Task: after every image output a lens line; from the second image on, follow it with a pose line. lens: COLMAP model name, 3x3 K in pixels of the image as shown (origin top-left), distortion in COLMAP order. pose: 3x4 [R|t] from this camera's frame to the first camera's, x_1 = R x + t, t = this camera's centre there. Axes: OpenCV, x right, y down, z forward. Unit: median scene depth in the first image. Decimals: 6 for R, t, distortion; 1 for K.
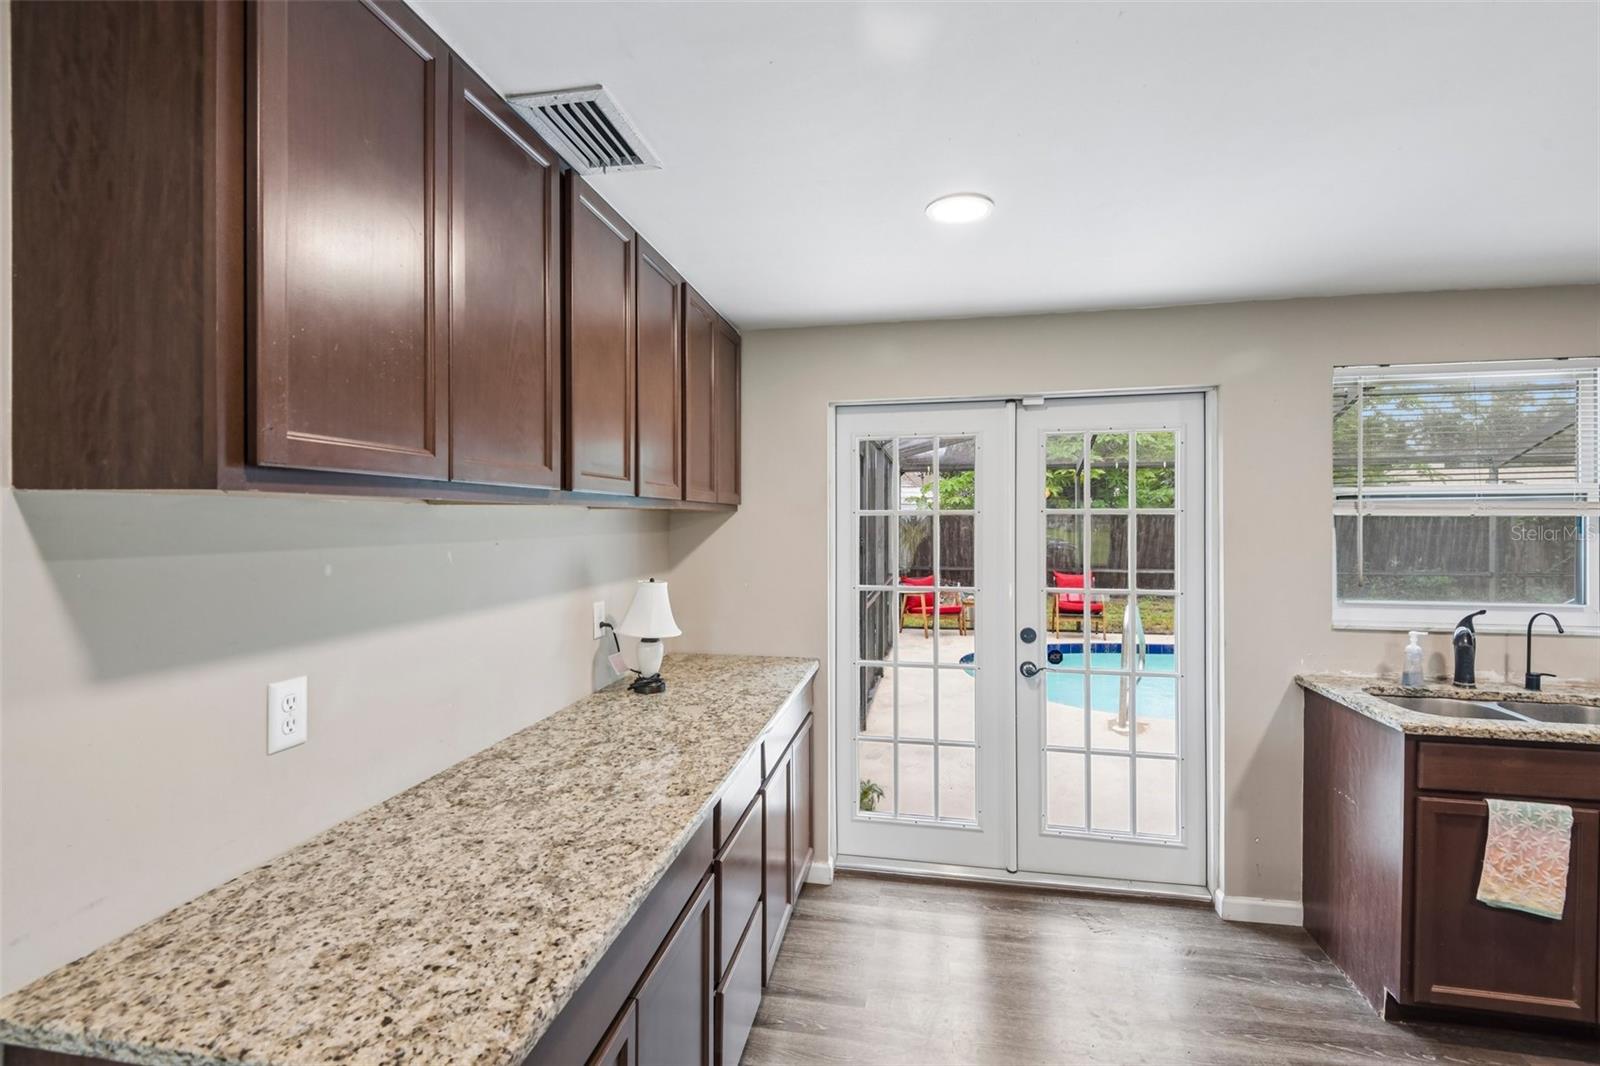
lens RADIAL K [[747.3, 0, 792.7], [0, 747.3, 527.8], [0, 0, 1]] dist [-0.011870, -0.004959]
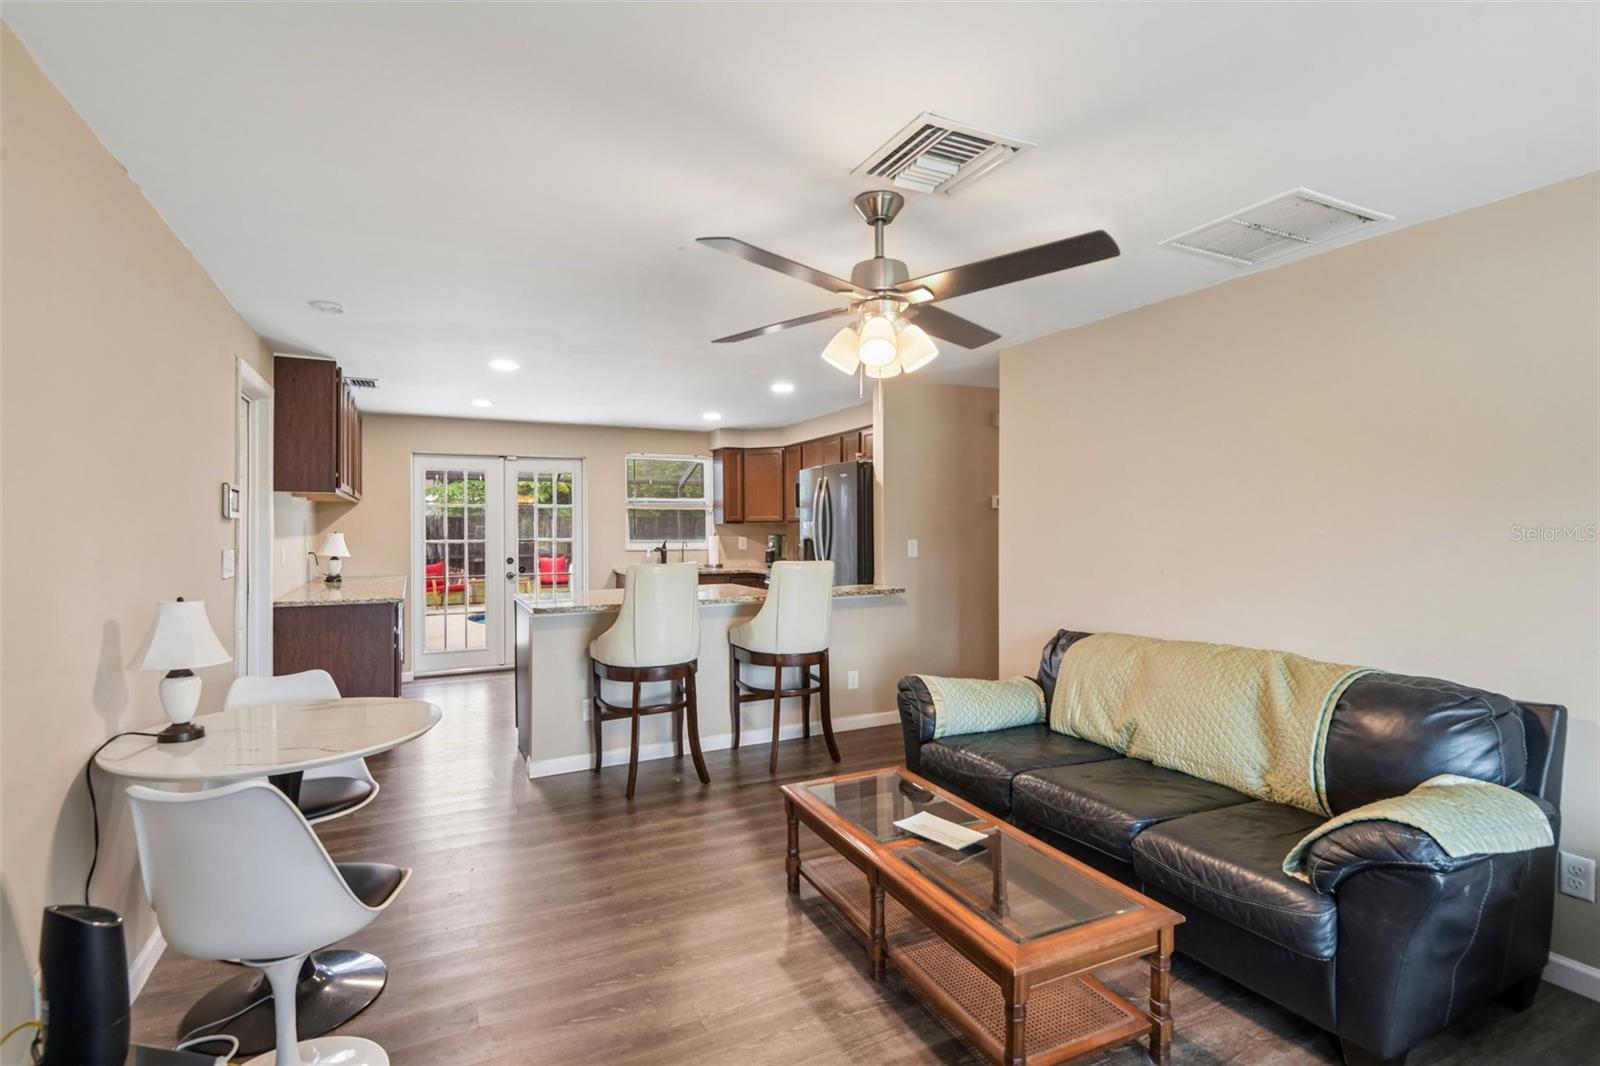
lens RADIAL K [[773.7, 0, 796.8], [0, 773.7, 529.0], [0, 0, 1]] dist [0.017095, -0.015141]
pose [[0.804051, -0.001361, 0.594558, -0.388343], [0.005099, 0.999976, -0.004607, 0.064930], [-0.594538, 0.006735, 0.804039, -1.428519]]
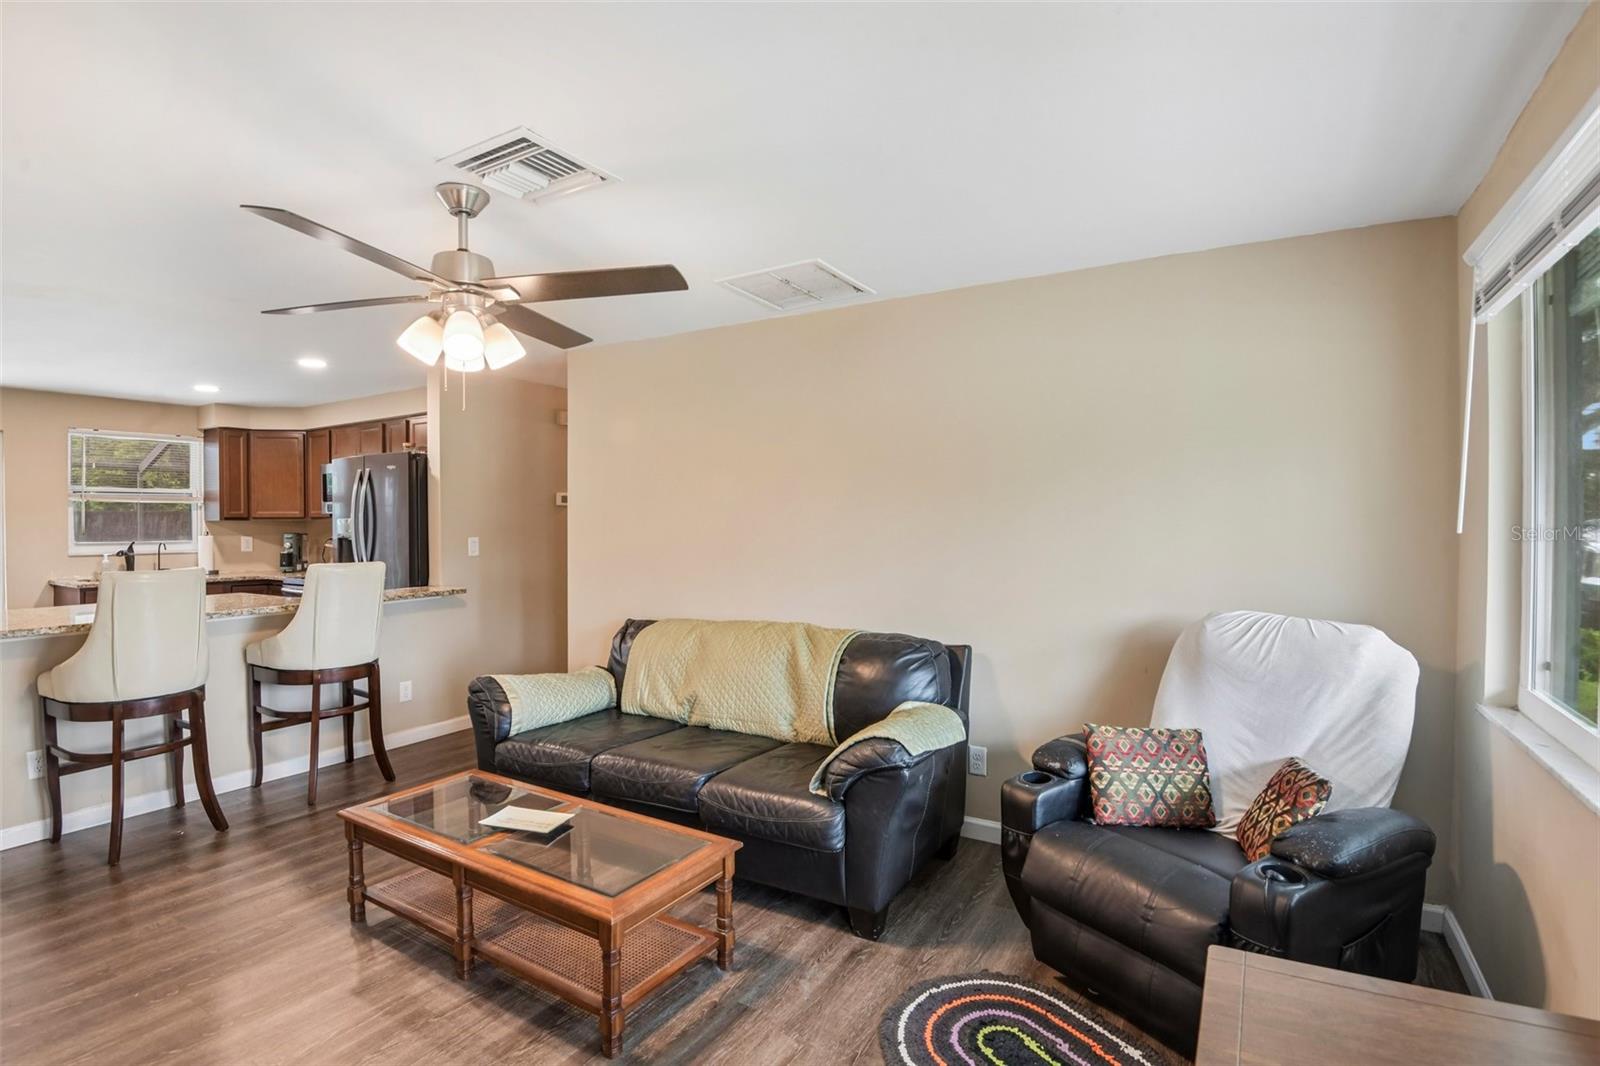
lens RADIAL K [[773.7, 0, 789.6], [0, 773.7, 525.1], [0, 0, 1]] dist [0.017095, -0.015141]
pose [[0.371508, -0.000692, 0.928429, -0.450298], [0.009167, 0.999954, -0.002923, 0.066751], [-0.928384, 0.009597, 0.371497, -1.436853]]
